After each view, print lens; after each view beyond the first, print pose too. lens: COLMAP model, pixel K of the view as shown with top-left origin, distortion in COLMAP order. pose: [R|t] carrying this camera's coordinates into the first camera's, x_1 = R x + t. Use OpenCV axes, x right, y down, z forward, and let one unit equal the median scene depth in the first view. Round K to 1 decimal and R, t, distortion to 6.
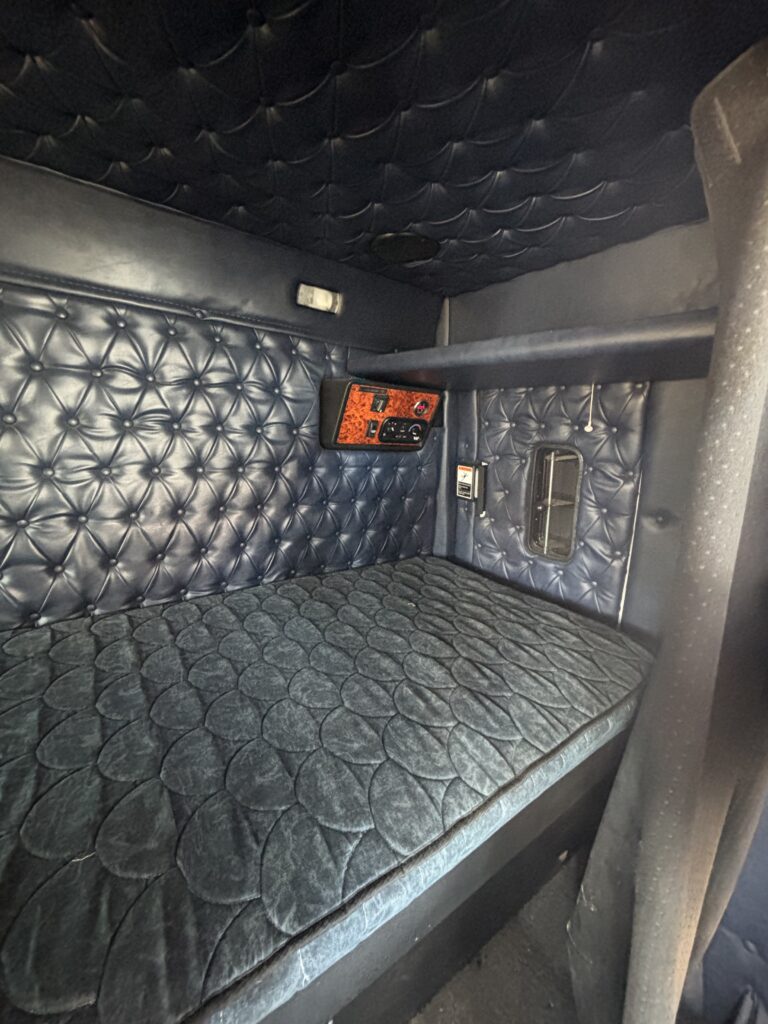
lens RADIAL K [[408.3, 0, 381.6], [0, 408.3, 514.3], [0, 0, 1]] dist [0.002162, -0.001914]
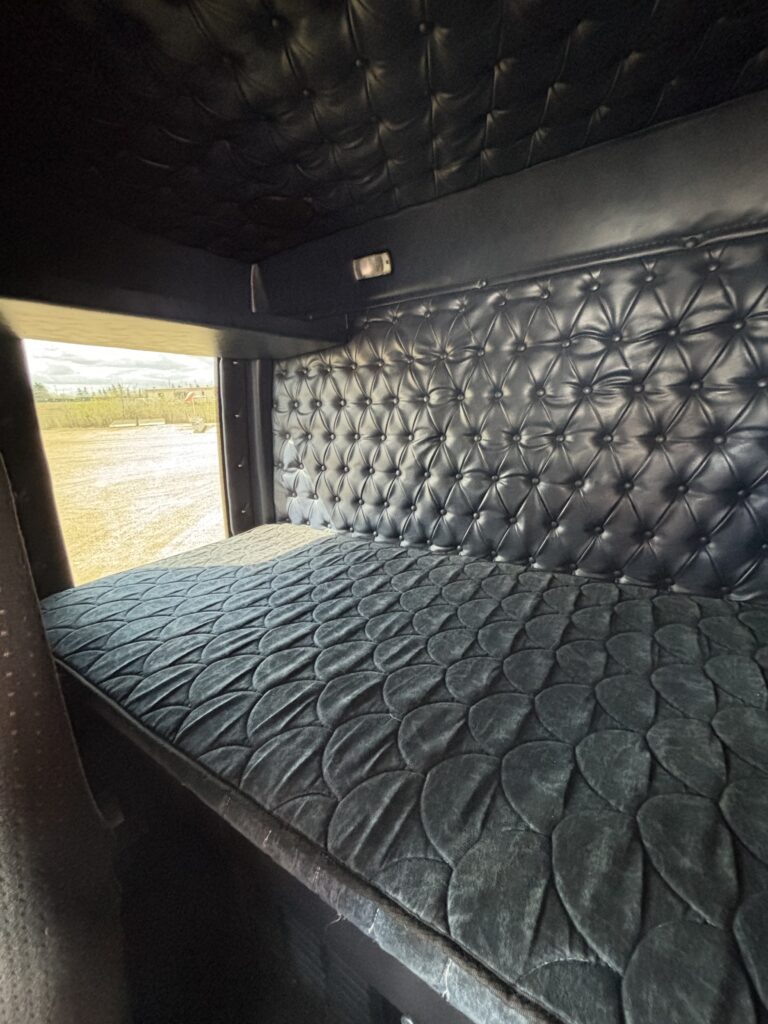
lens RADIAL K [[408.3, 0, 383.5], [0, 408.3, 510.8], [0, 0, 1]] dist [0.002162, -0.001914]
pose [[0.375429, 0.164406, -0.912153, 0.150238], [-0.139802, 0.982927, 0.119621, 0.017455], [0.916247, 0.082611, 0.392004, 0.176391]]
